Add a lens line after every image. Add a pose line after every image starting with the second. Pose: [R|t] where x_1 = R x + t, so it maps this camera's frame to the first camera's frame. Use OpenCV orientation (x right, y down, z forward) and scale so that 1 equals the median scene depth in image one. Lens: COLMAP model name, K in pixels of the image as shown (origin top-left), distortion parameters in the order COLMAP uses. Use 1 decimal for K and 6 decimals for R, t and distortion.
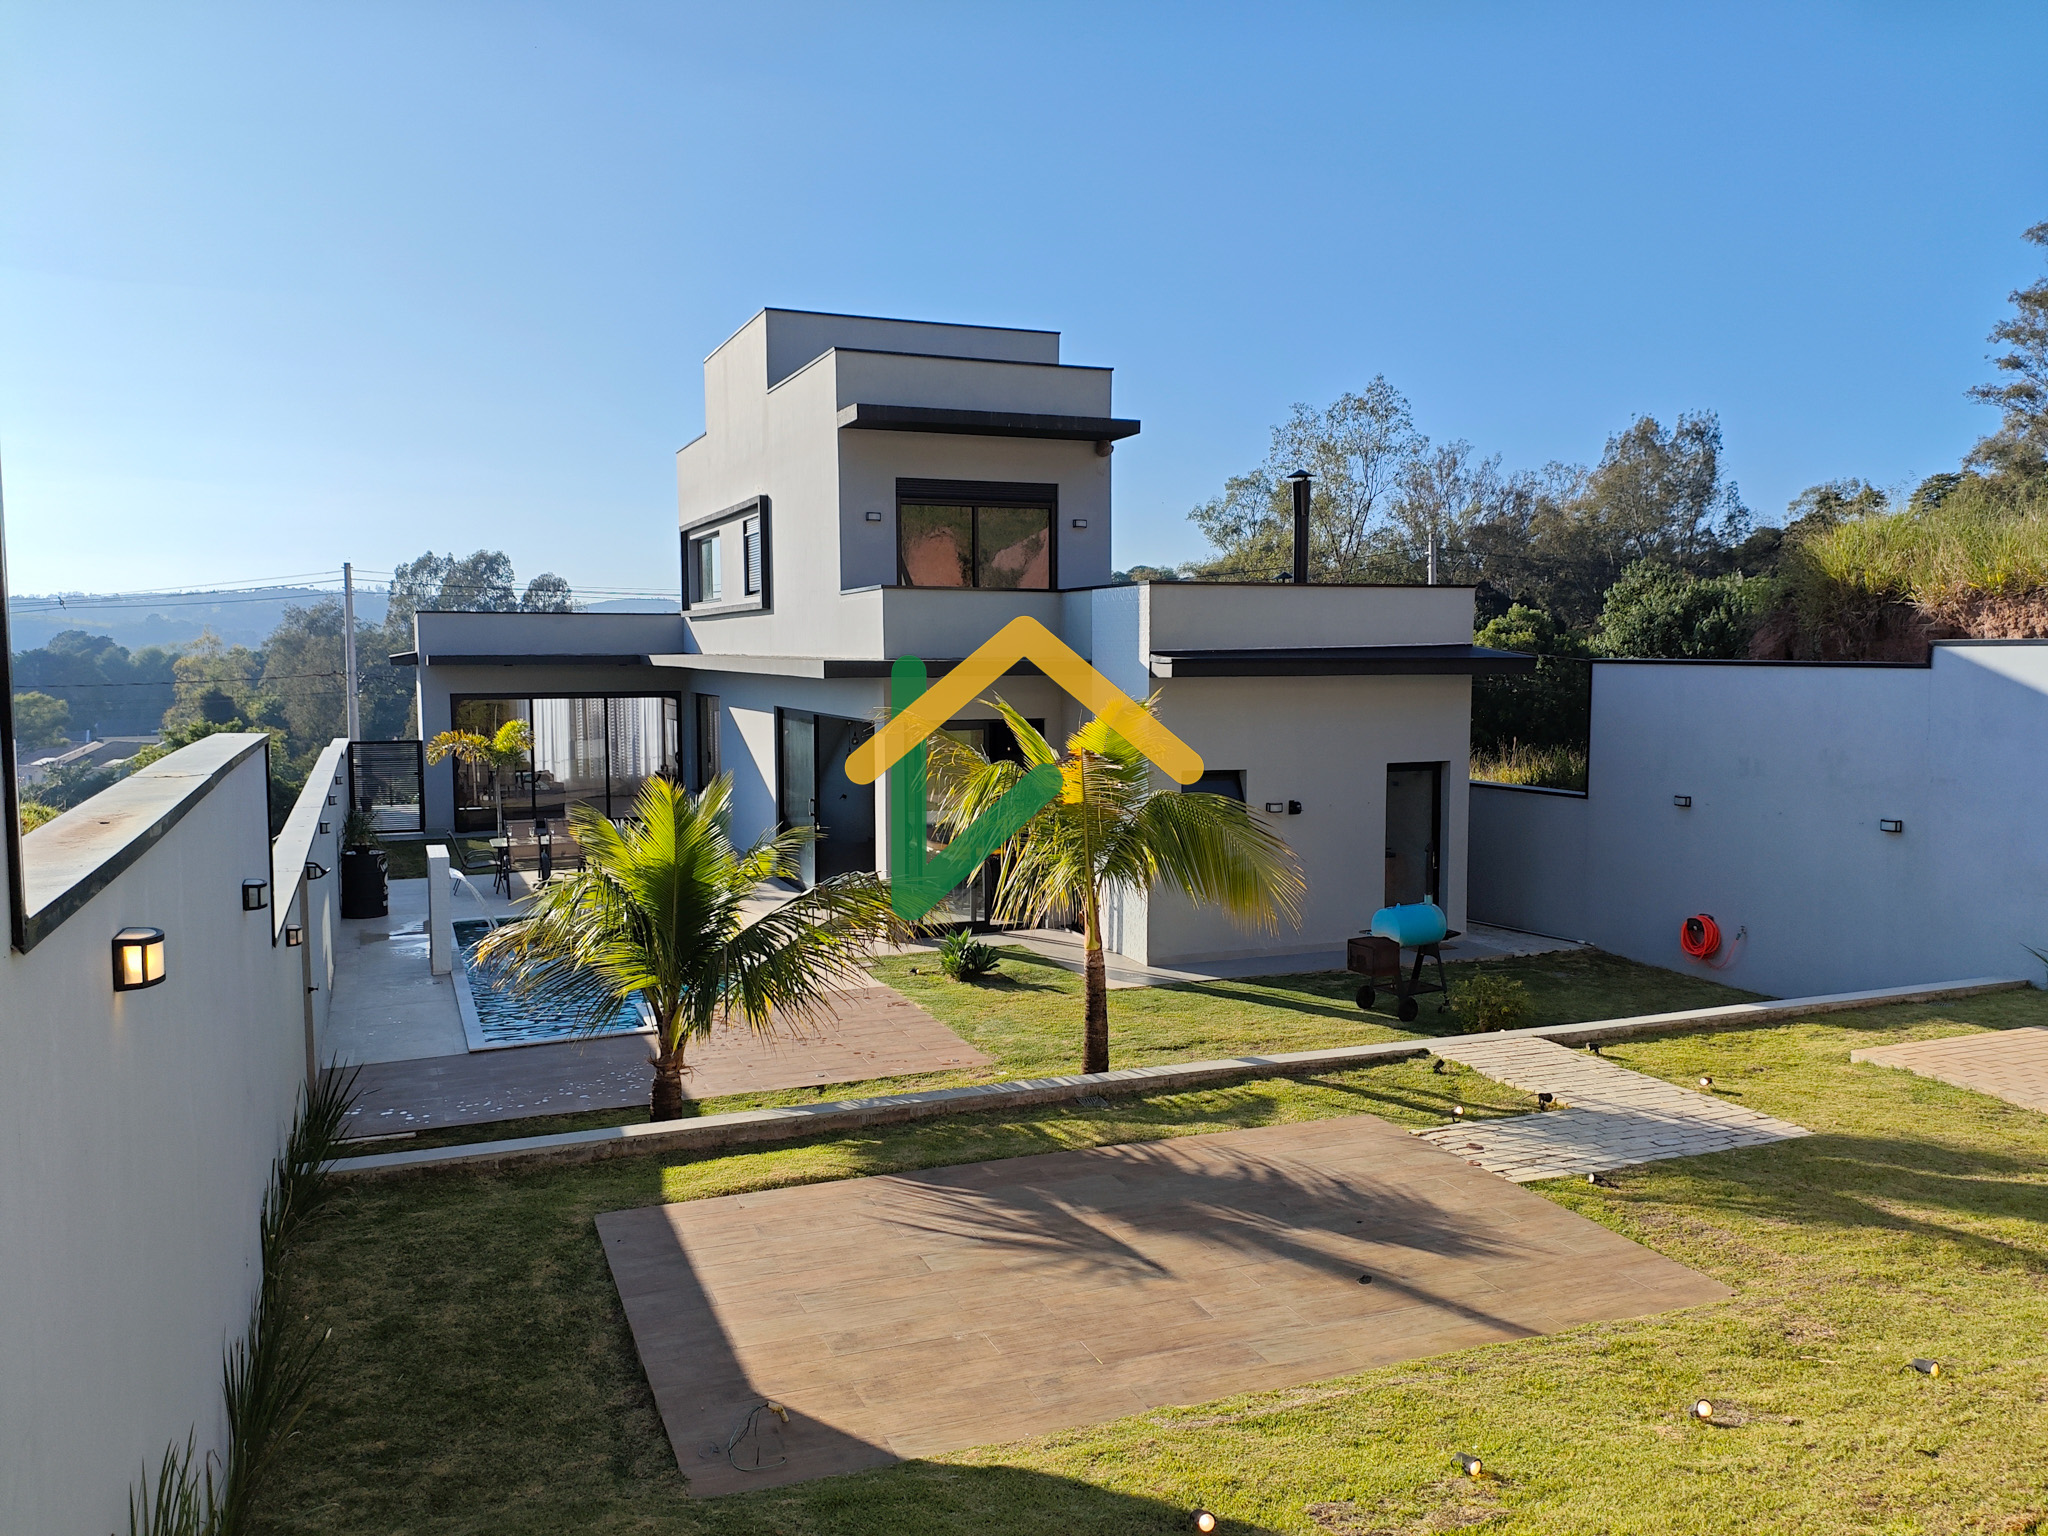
lens RADIAL K [[1565.3, 0, 1033.5], [0, 1565.3, 767.6], [0, 0, 1]] dist [0.091618, -0.003796]
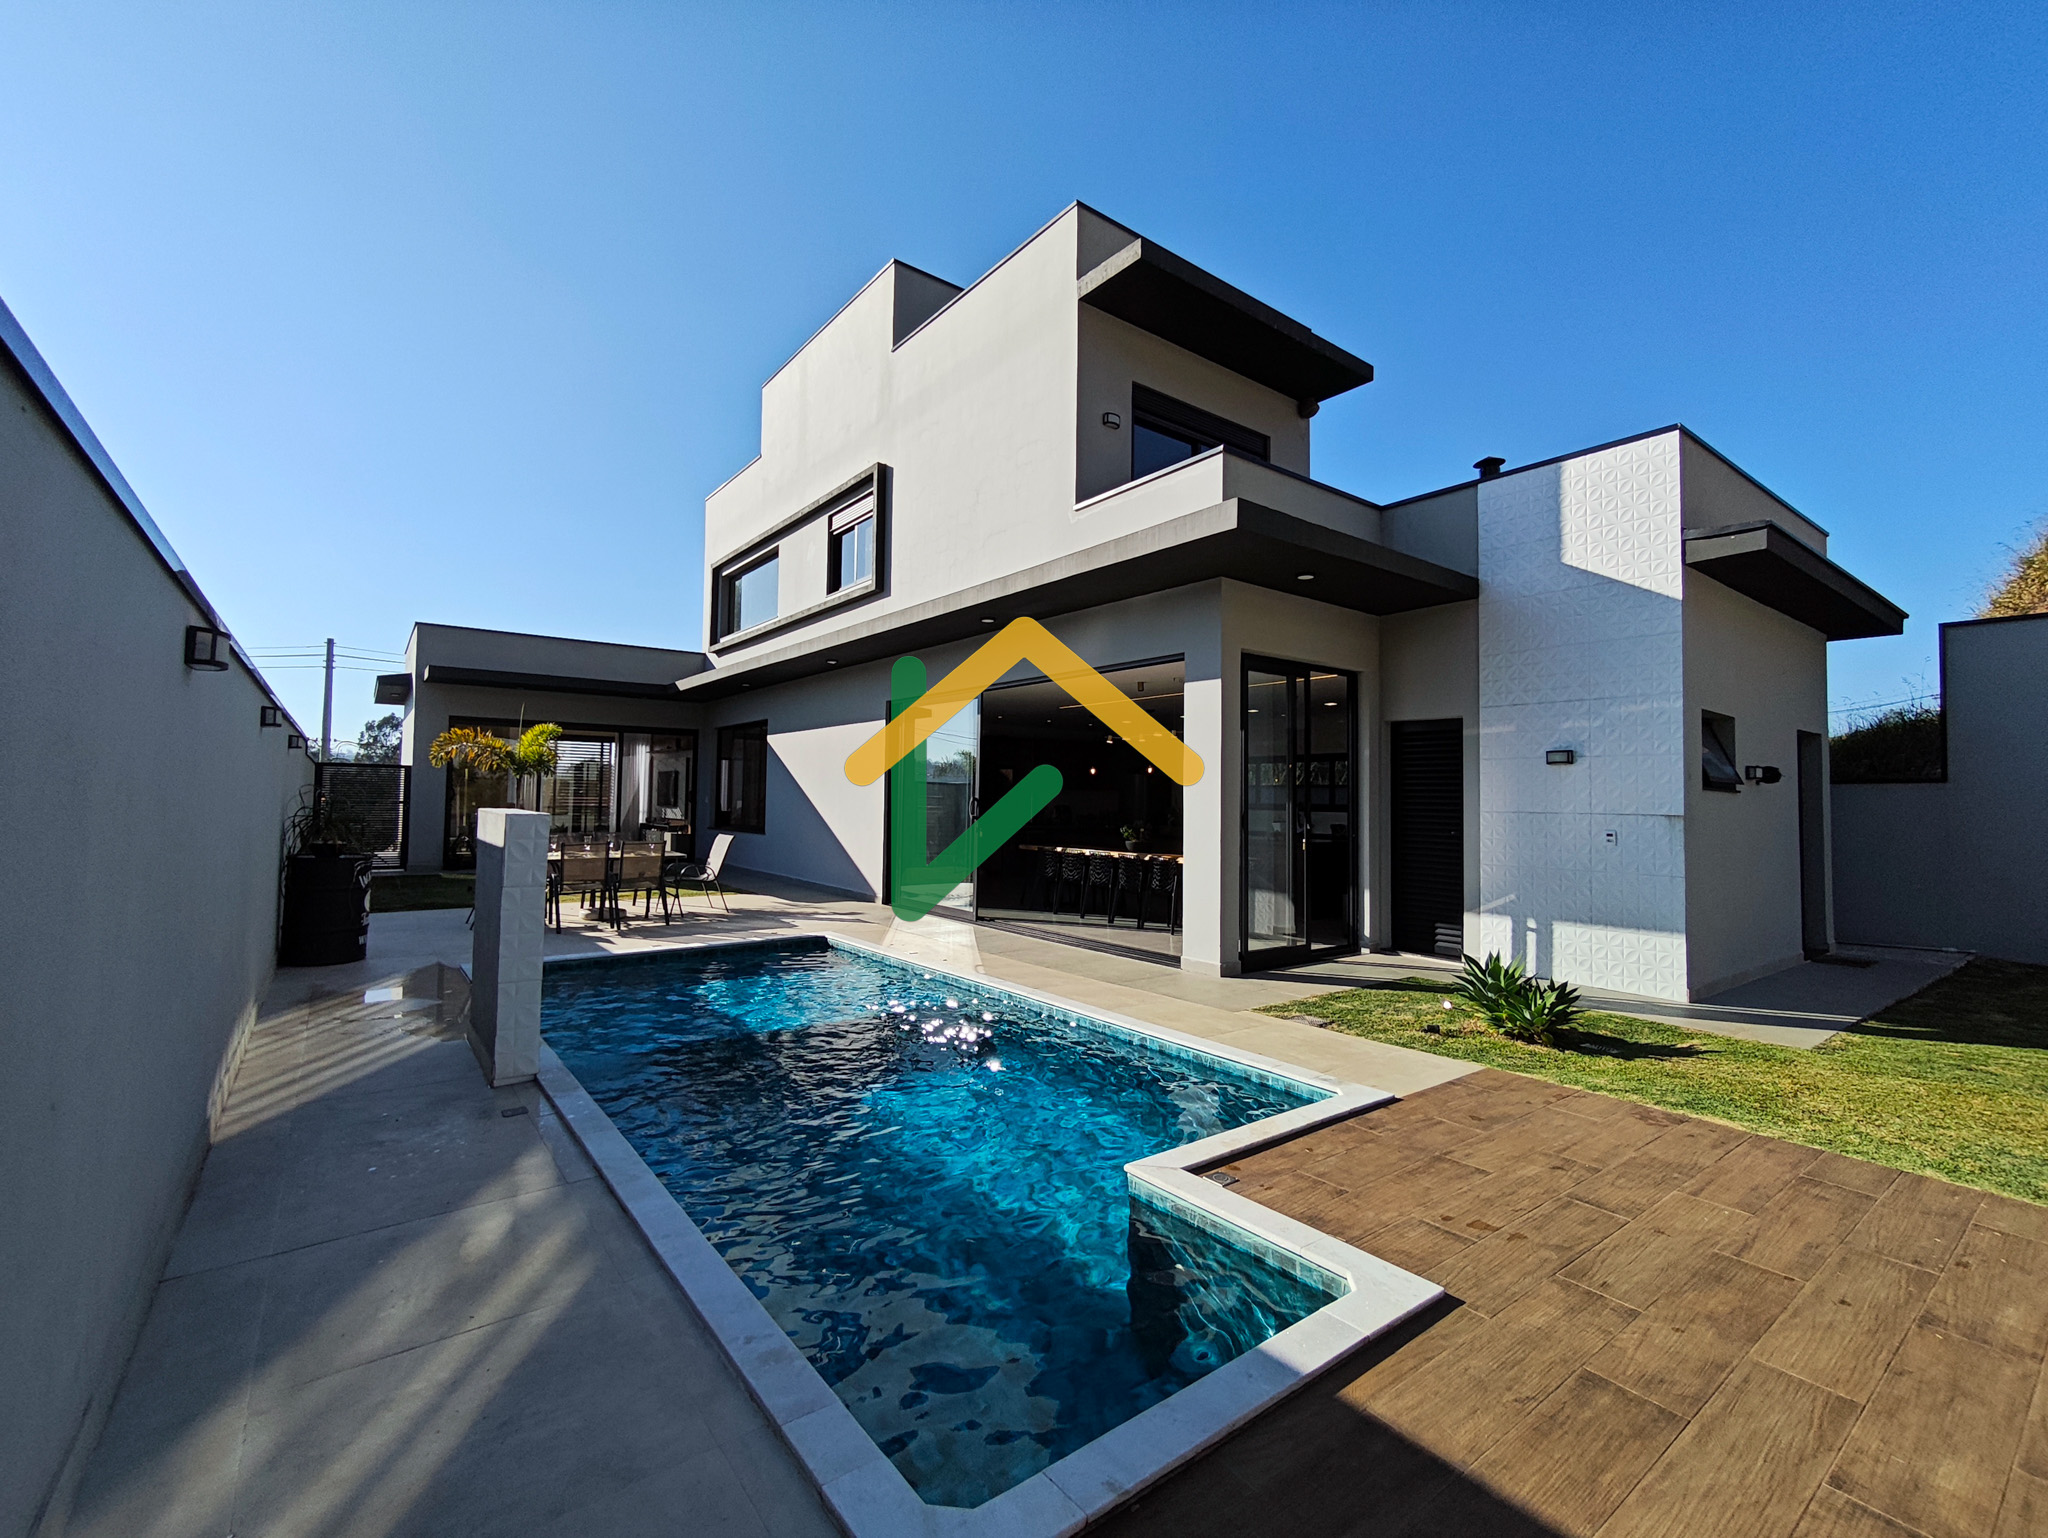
lens RADIAL K [[898.1, 0, 1028.6], [0, 898.1, 758.5], [0, 0, 1]] dist [0.000684, 0.001026]
pose [[0.966282, 0.022981, 0.256458, -0.252774], [0.007862, 0.992912, -0.118594, 0.059863], [-0.257365, 0.116612, 0.959252, 0.599578]]
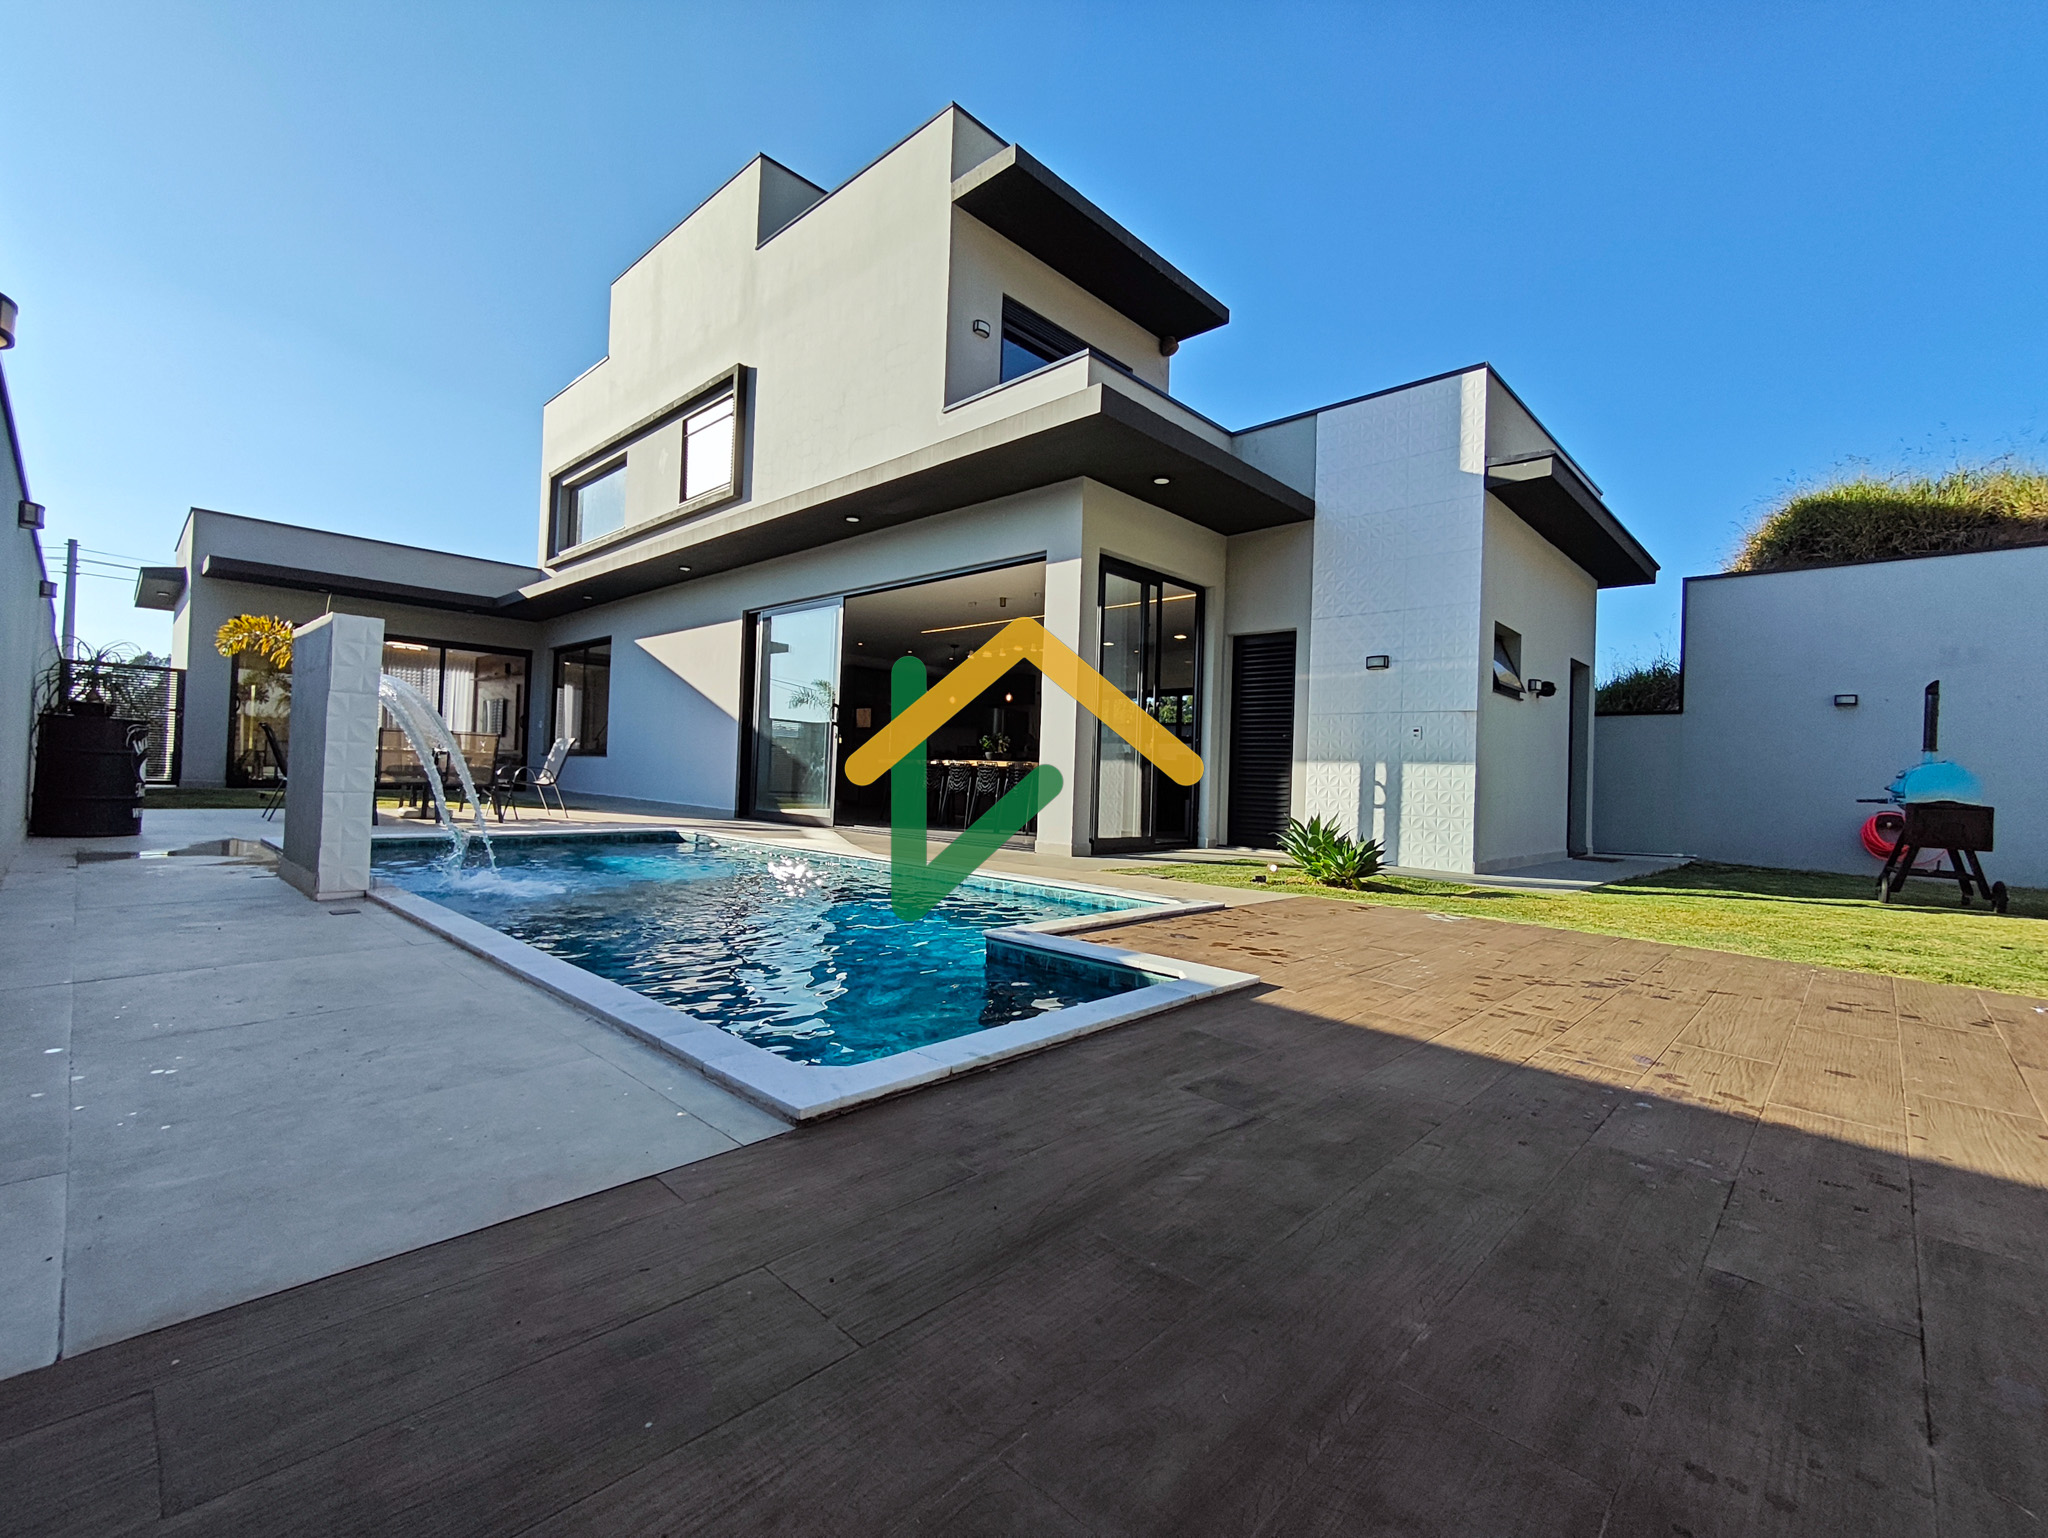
lens RADIAL K [[898.1, 0, 1028.6], [0, 898.1, 758.5], [0, 0, 1]] dist [0.000684, 0.001026]
pose [[0.912303, 0.038101, 0.407740, -0.256730], [-0.001376, 0.995942, -0.089986, 0.096319], [-0.409514, 0.081533, 0.908653, 0.595070]]
